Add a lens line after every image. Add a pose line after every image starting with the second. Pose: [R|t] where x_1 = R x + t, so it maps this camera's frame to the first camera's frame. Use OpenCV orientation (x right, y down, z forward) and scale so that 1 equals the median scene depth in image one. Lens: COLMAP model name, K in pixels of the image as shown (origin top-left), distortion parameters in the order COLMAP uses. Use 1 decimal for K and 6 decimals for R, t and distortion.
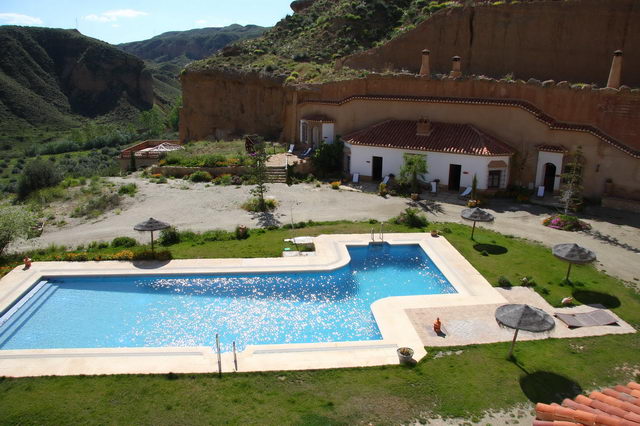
lens RADIAL K [[502.2, 0, 316.7], [0, 502.2, 215.4], [0, 0, 1]] dist [-0.156208, 0.114846]
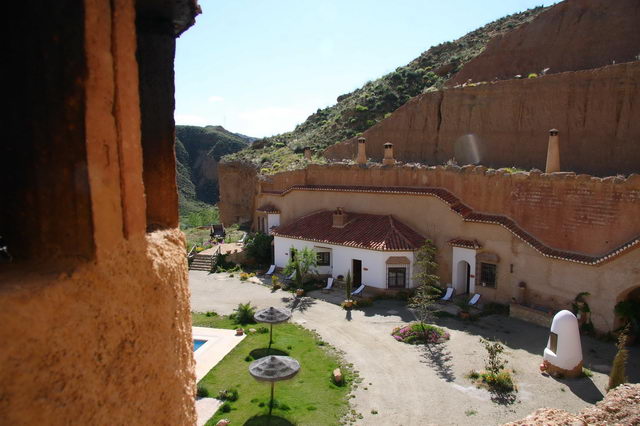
lens RADIAL K [[502.2, 0, 320.6], [0, 502.2, 215.4], [0, 0, 1]] dist [-0.156208, 0.114846]
pose [[0.960115, 0.016489, -0.279118, 0.467623], [-0.066484, 0.983092, -0.170616, -0.021456], [0.271585, 0.182368, 0.944978, 0.102139]]
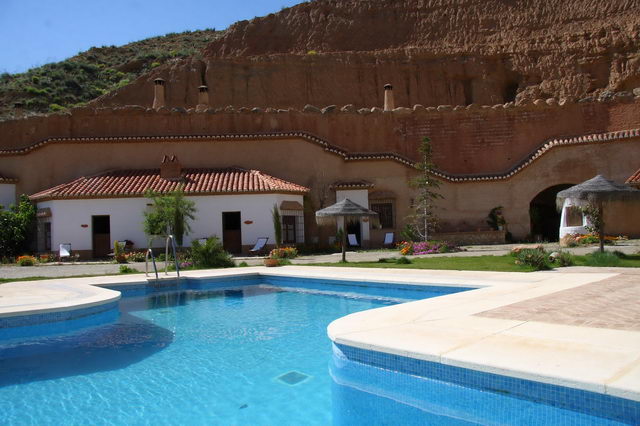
lens RADIAL K [[509.8, 0, 319.3], [0, 509.8, 217.7], [0, 0, 1]] dist [-0.129698, 0.010837]
pose [[0.814430, -0.011630, 0.580145, -0.011220], [0.201392, 0.943316, -0.263812, 0.102111], [-0.544192, 0.331693, 0.770607, 0.426375]]
